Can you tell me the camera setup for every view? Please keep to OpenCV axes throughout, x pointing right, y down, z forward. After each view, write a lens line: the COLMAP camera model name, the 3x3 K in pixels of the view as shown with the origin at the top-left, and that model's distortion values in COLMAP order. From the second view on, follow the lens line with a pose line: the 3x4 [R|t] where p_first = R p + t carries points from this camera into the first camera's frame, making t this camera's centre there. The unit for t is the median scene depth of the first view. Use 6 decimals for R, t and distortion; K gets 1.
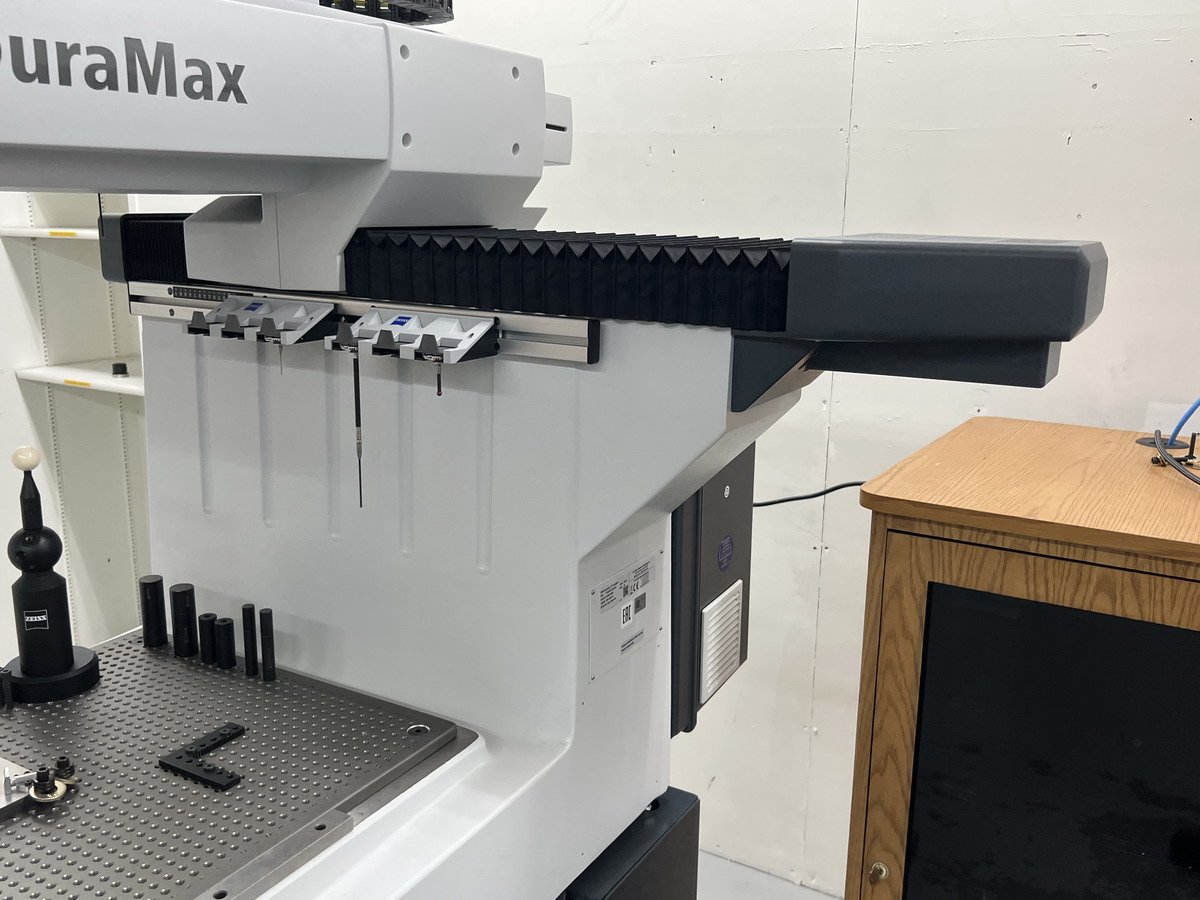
lens RADIAL K [[1081.9, 0, 604.6], [0, 1081.9, 446.6], [0, 0, 1]] dist [0.018703, -0.015940]
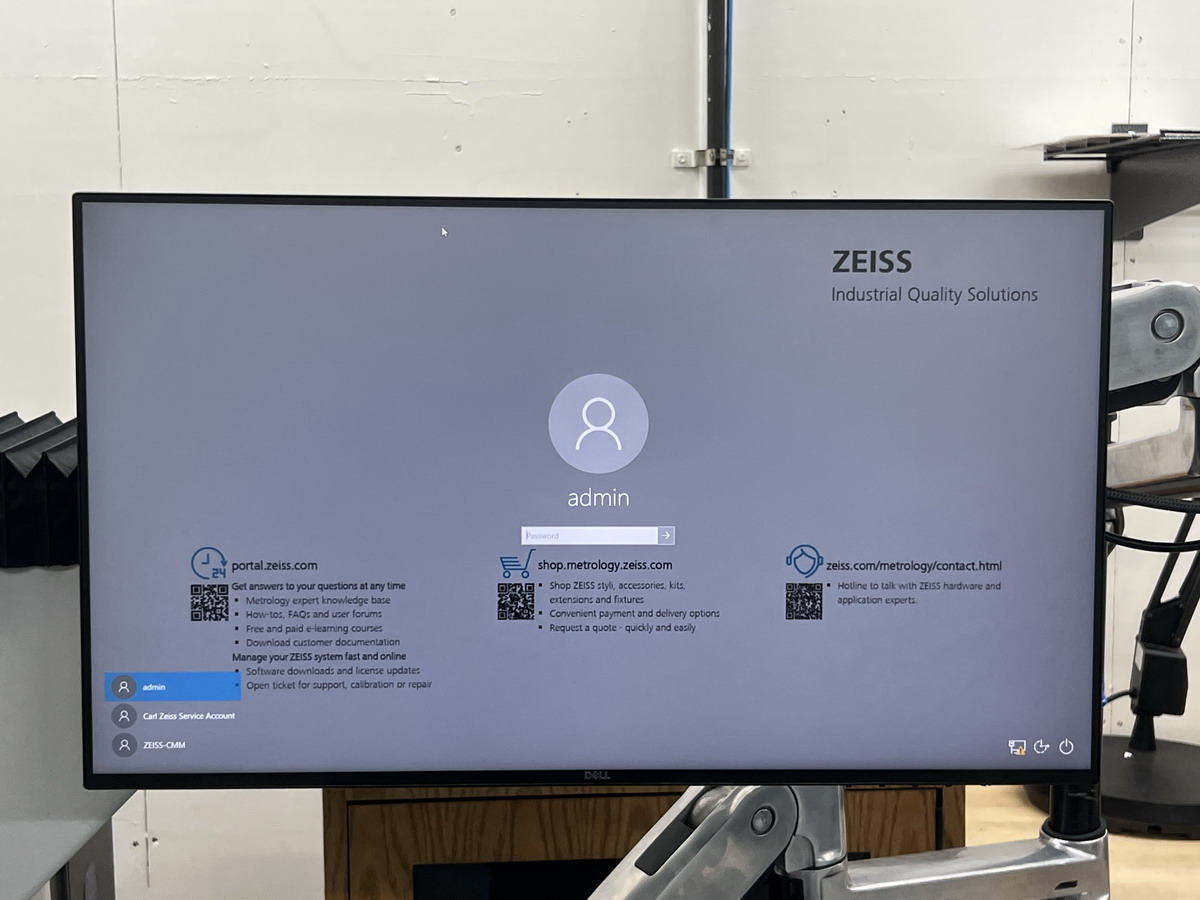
lens RADIAL K [[1725.9, 0, 584.8], [0, 1725.9, 435.7], [0, 0, 1]] dist [0.065153, 0.000000]
pose [[0.835732, -0.084680, 0.542569, -0.217254], [0.143046, 0.987498, -0.066217, -0.067297], [-0.530179, 0.132952, 0.837397, -0.029666]]
